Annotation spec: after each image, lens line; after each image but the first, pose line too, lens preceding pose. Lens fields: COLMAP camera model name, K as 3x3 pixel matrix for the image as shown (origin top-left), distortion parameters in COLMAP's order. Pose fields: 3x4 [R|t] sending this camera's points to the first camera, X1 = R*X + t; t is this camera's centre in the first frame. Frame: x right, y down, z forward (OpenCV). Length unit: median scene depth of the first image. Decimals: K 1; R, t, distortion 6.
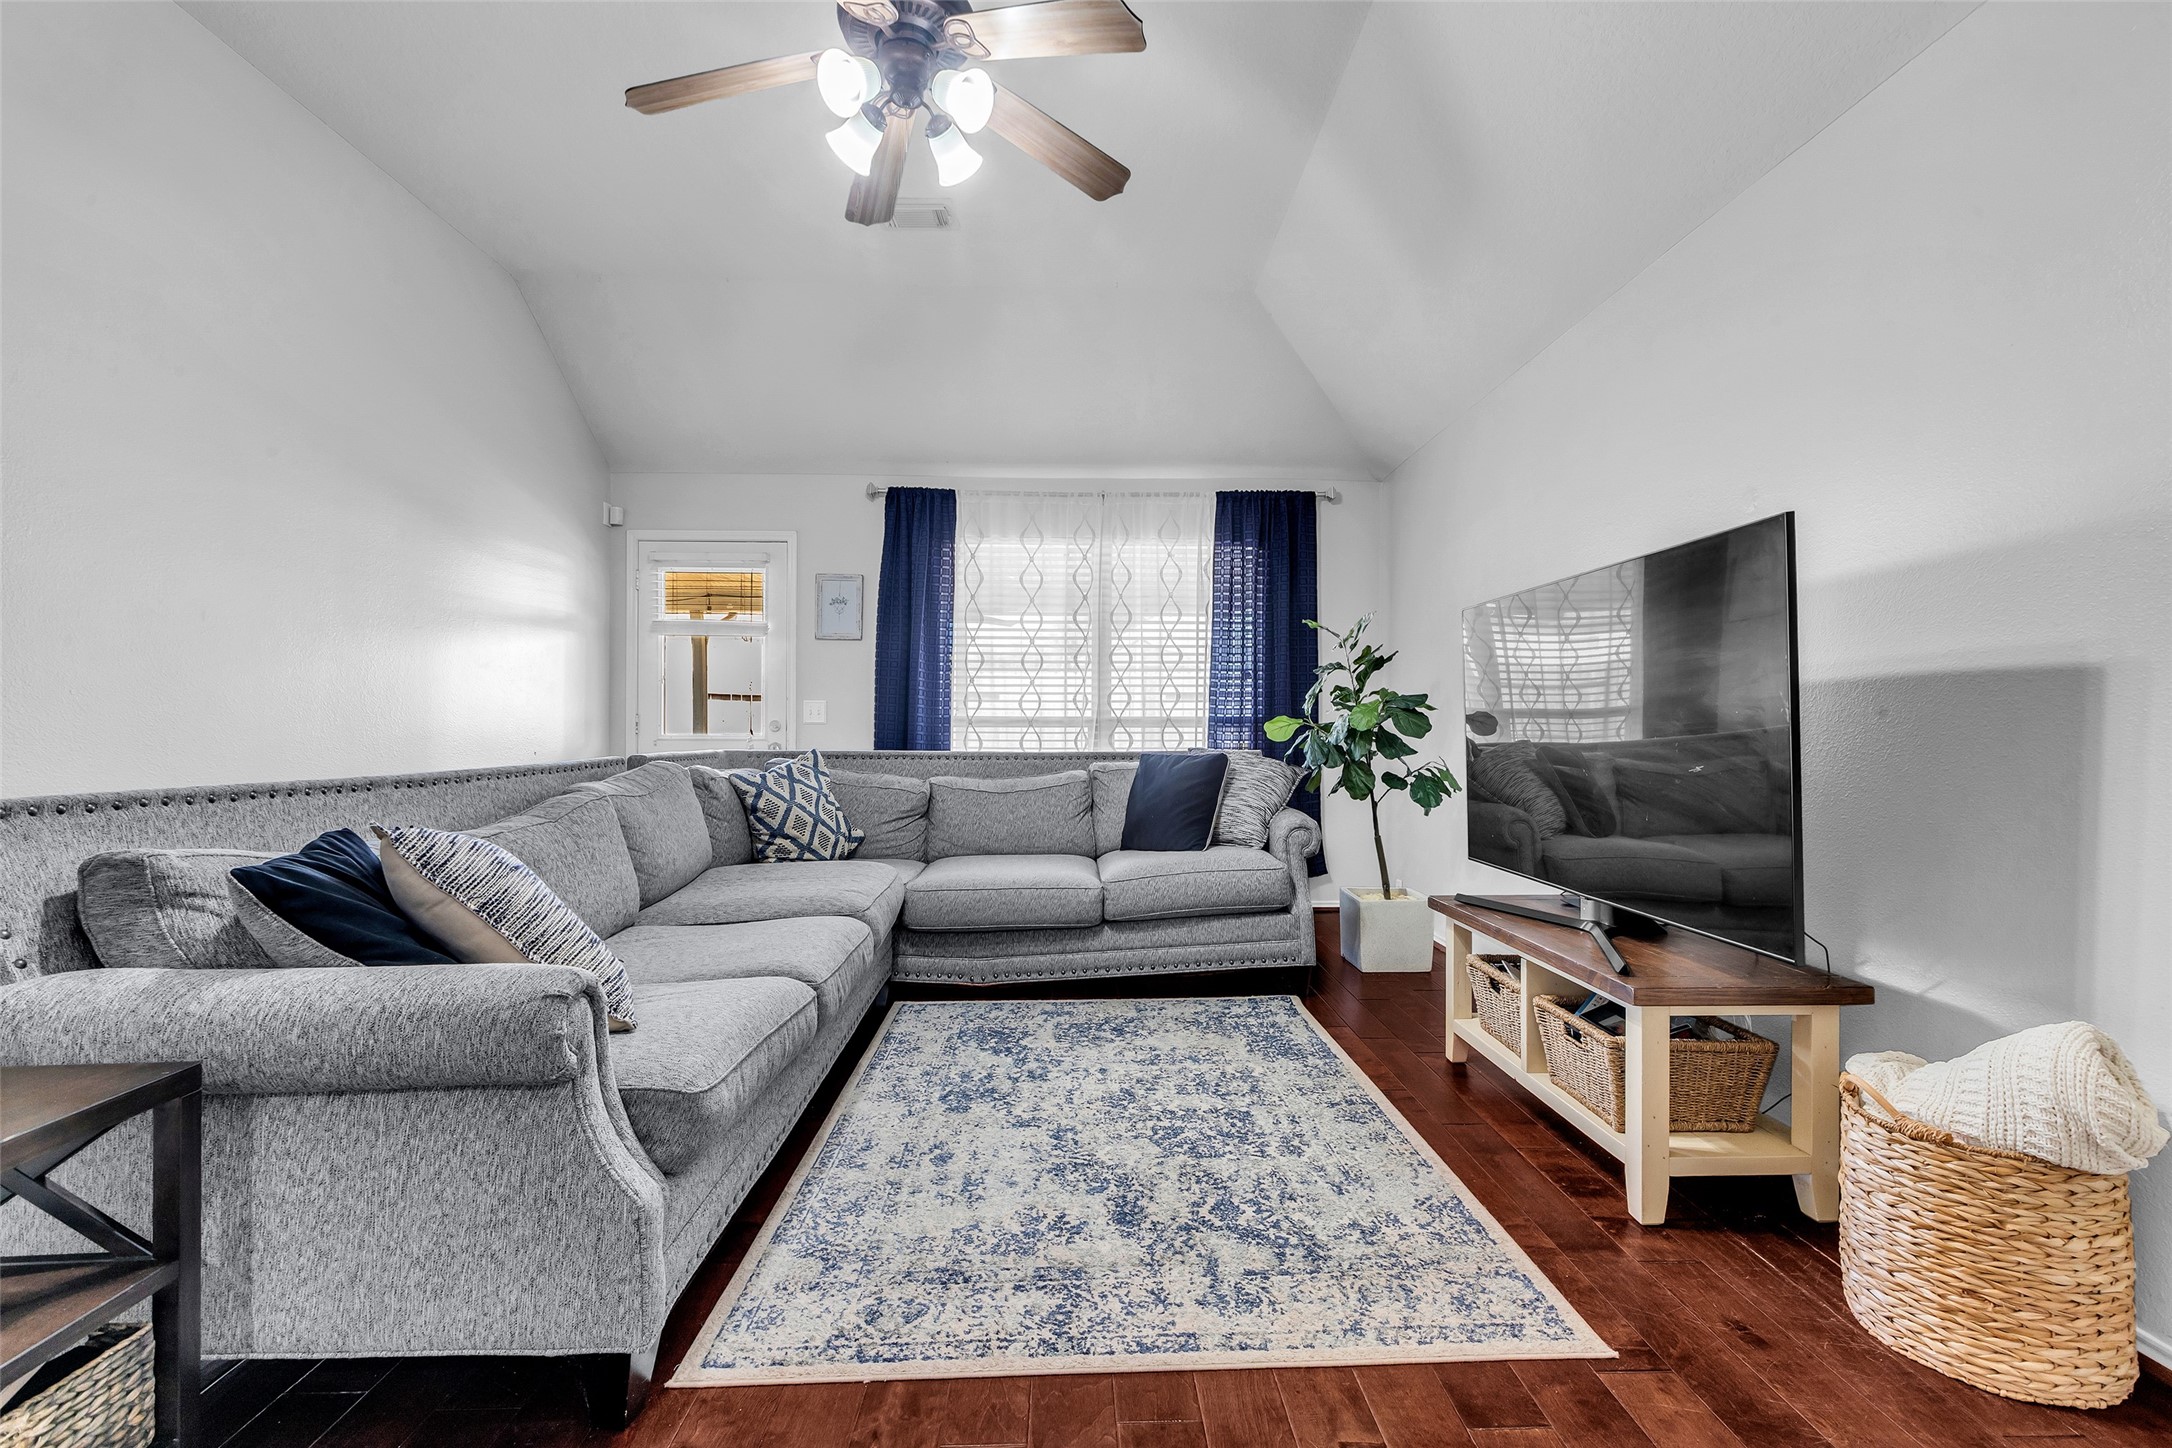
lens RADIAL K [[978.1, 0, 1099.2], [0, 978.1, 730.0], [0, 0, 1]] dist [0.007062, 0.001041]
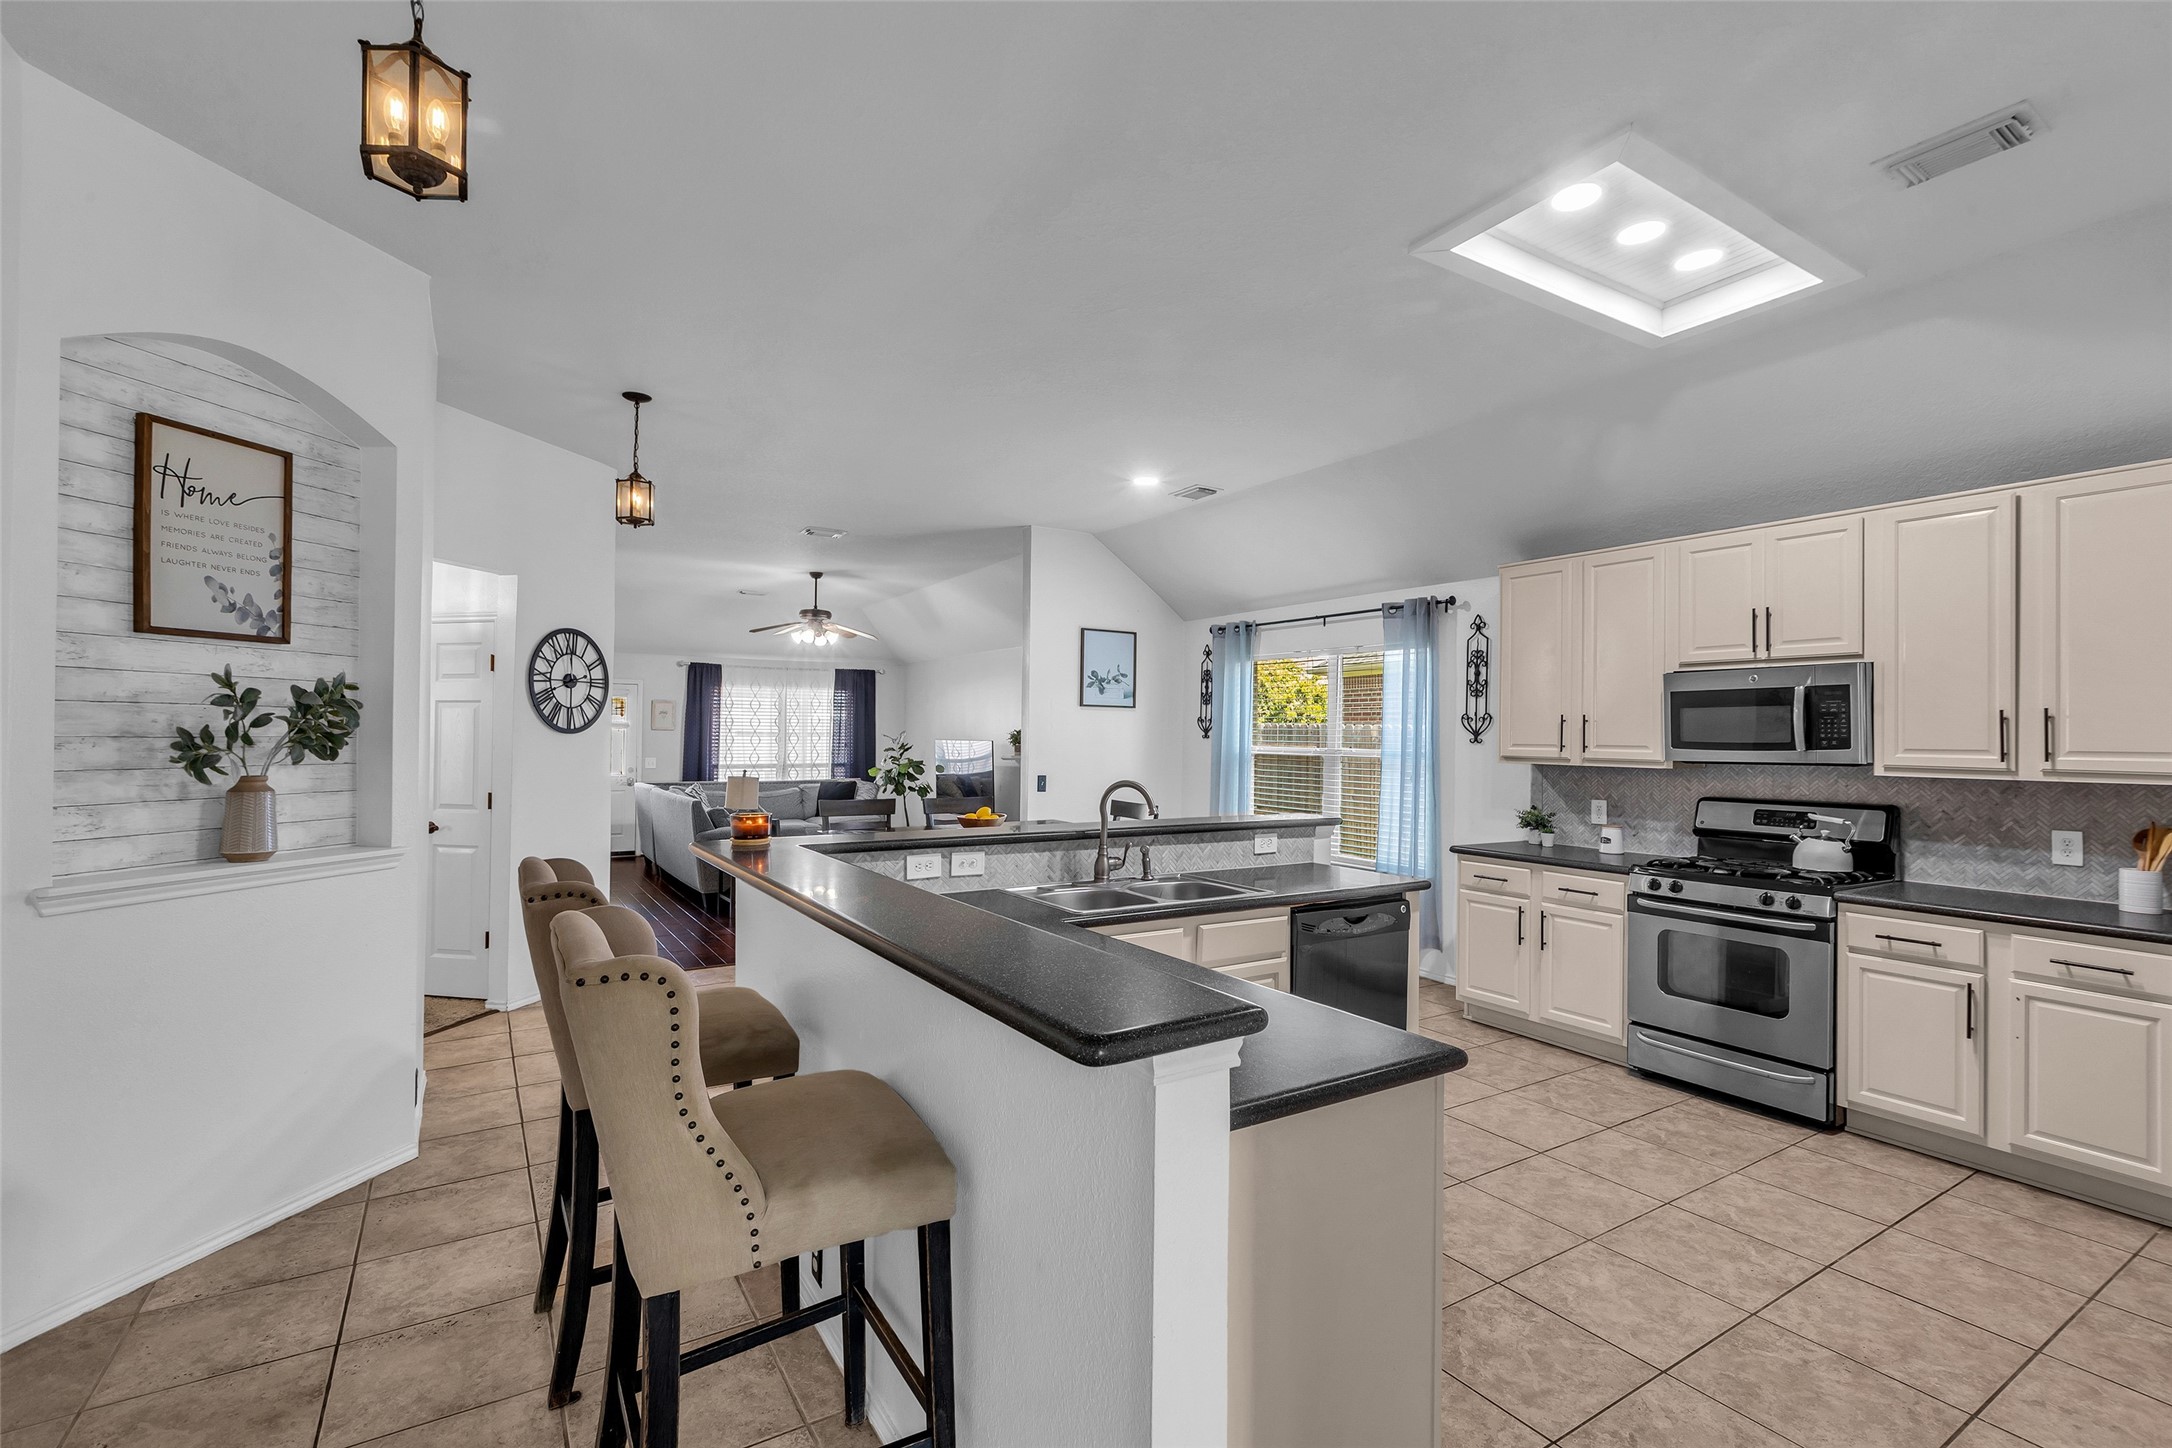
lens RADIAL K [[978.1, 0, 1091.5], [0, 978.1, 724.2], [0, 0, 1]] dist [0.007062, 0.001041]
pose [[0.860565, 0.010174, 0.509239, -0.764053], [-0.004319, 0.999910, -0.012678, -0.111766], [-0.509322, 0.008711, 0.860532, -1.885984]]
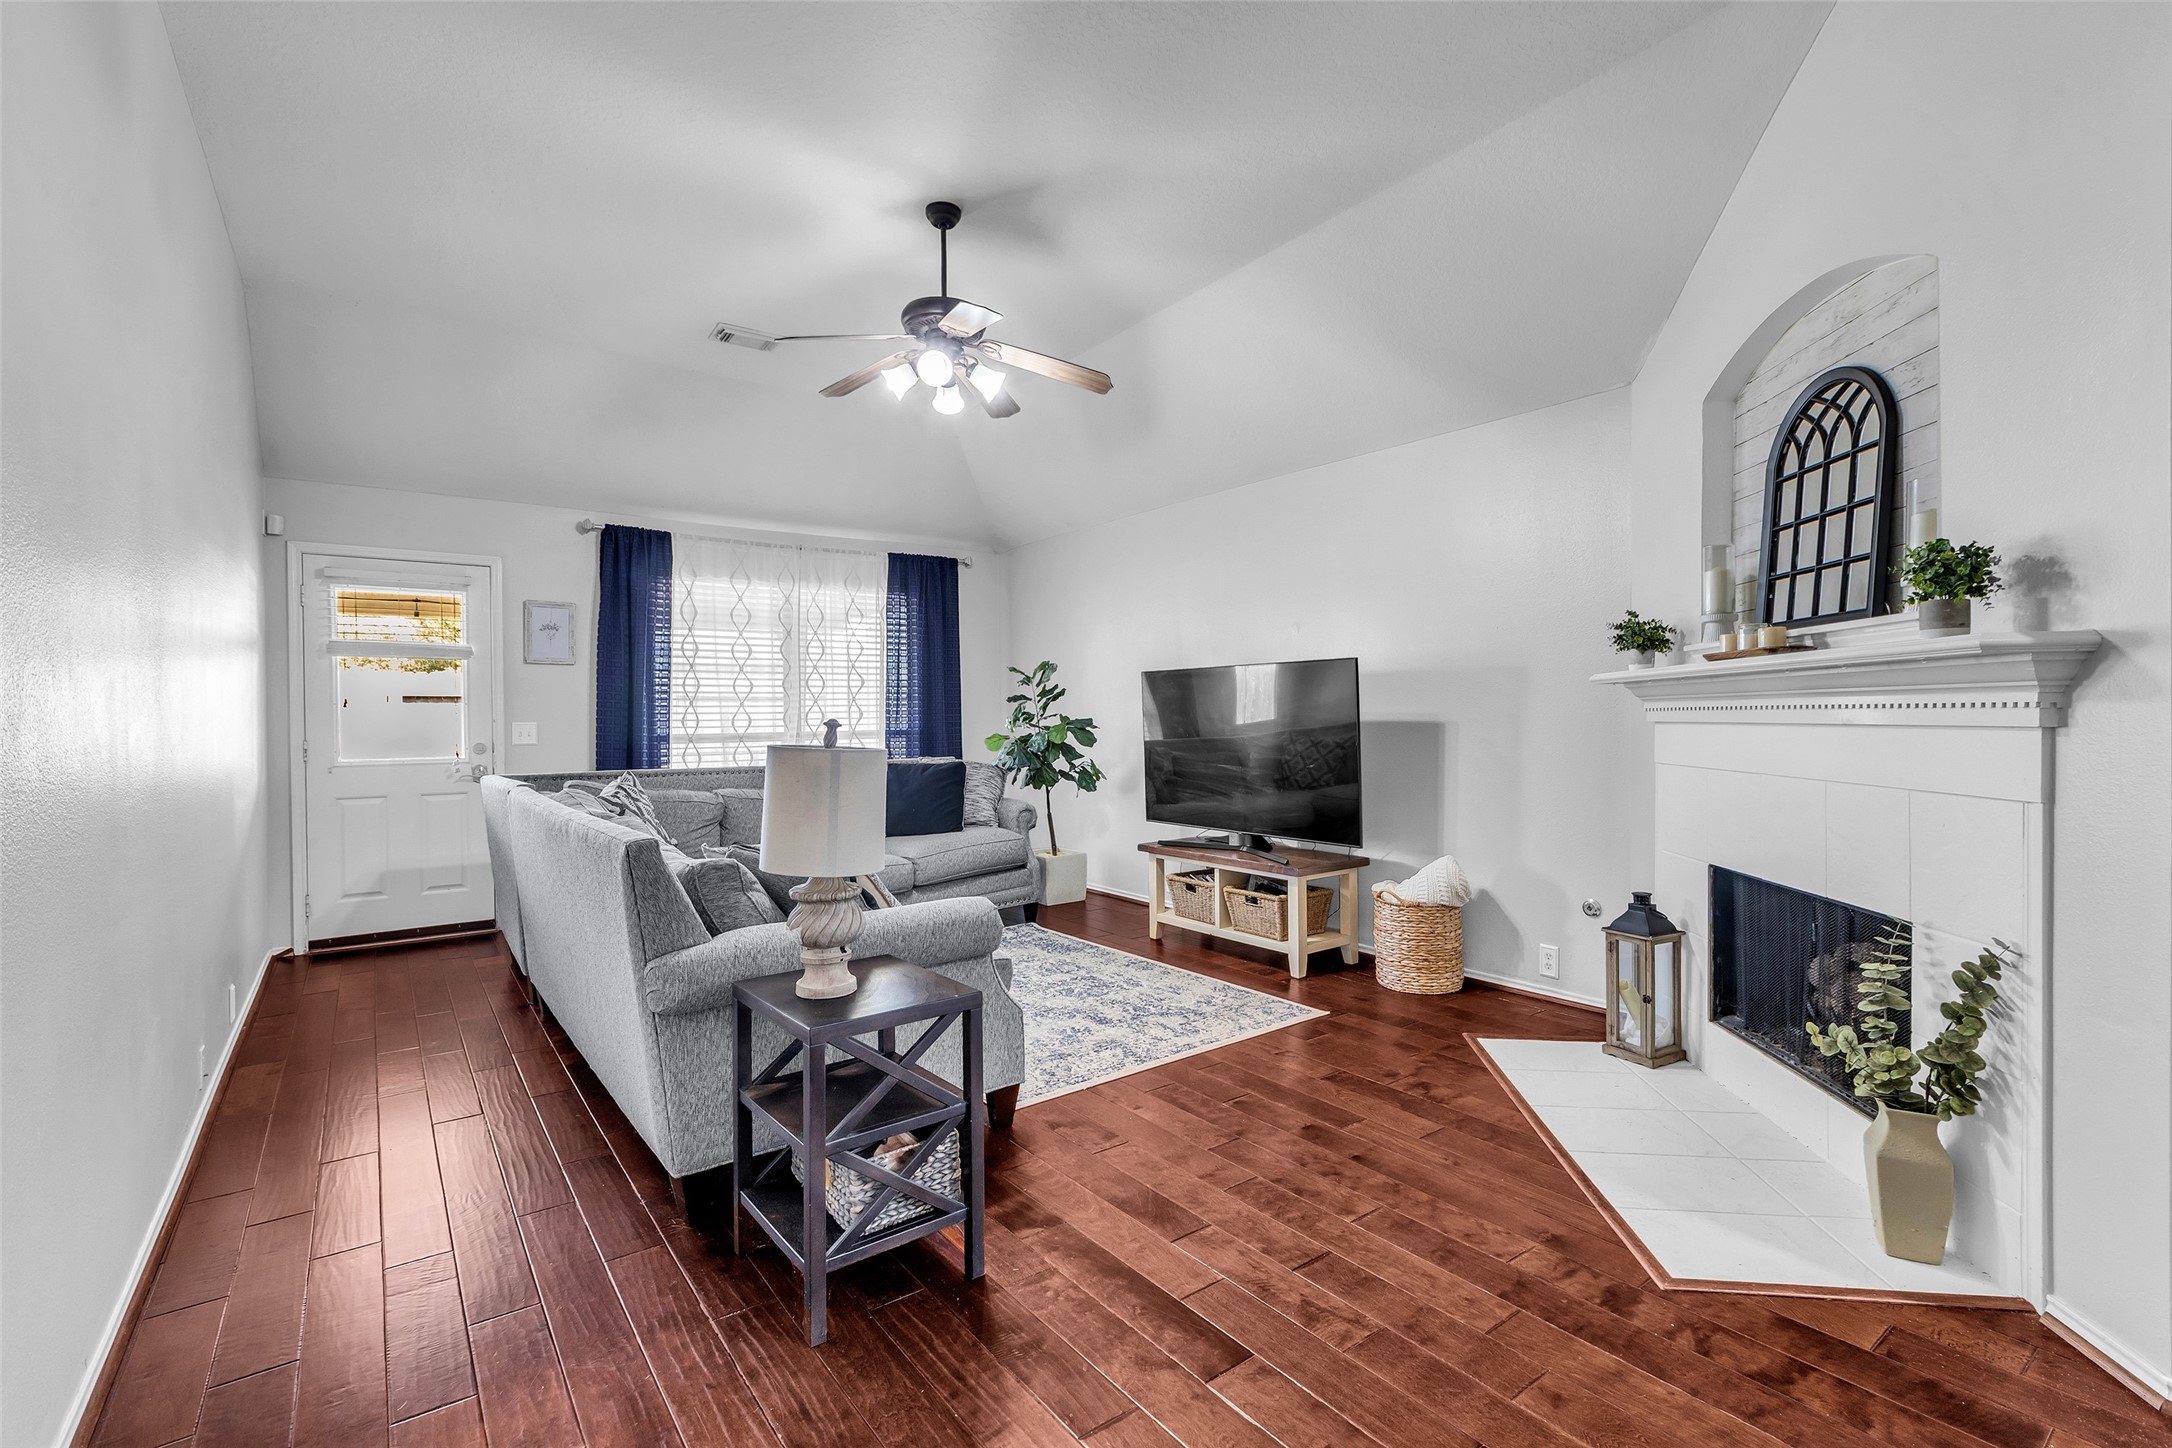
lens RADIAL K [[978.1, 0, 1088.8], [0, 978.1, 718.4], [0, 0, 1]] dist [0.007062, 0.001041]
pose [[0.824502, -0.013902, 0.565689, -0.527907], [0.013516, 0.999897, 0.004873, -0.042839], [-0.565698, 0.003628, 0.824605, -0.261646]]
